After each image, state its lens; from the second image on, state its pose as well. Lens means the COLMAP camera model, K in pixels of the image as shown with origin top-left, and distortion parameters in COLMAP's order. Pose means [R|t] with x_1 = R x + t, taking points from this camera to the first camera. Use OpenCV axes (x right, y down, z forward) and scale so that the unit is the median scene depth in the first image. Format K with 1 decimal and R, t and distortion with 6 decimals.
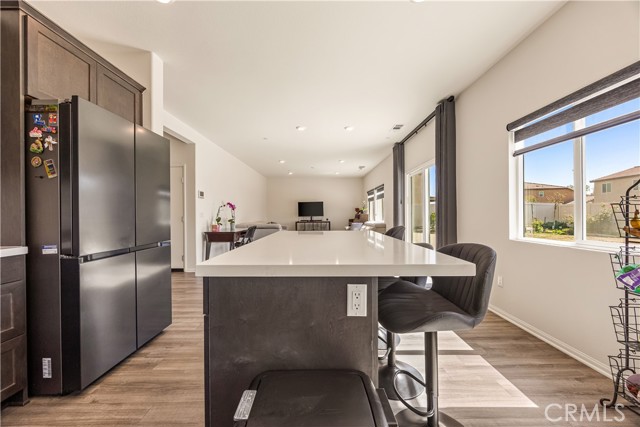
lens RADIAL K [[248.2, 0, 320.6], [0, 248.2, 213.7], [0, 0, 1]] dist [-0.001991, 0.000421]
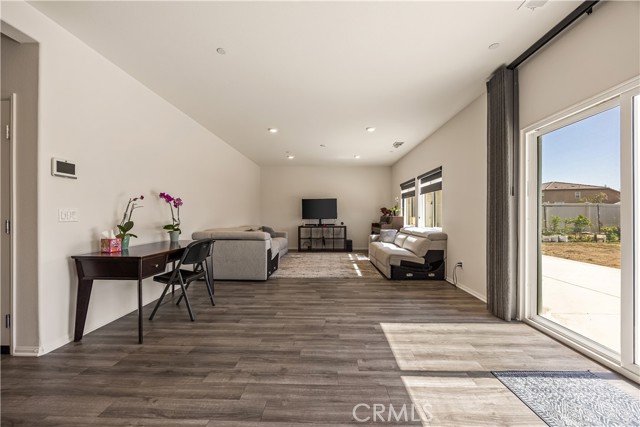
lens RADIAL K [[248.2, 0, 319.8], [0, 248.2, 214.5], [0, 0, 1]] dist [-0.001991, 0.000421]
pose [[0.999163, 0.007476, -0.040207, -0.009886], [-0.007595, 0.999967, -0.002815, -0.000270], [0.040185, 0.003118, 0.999187, 0.291381]]
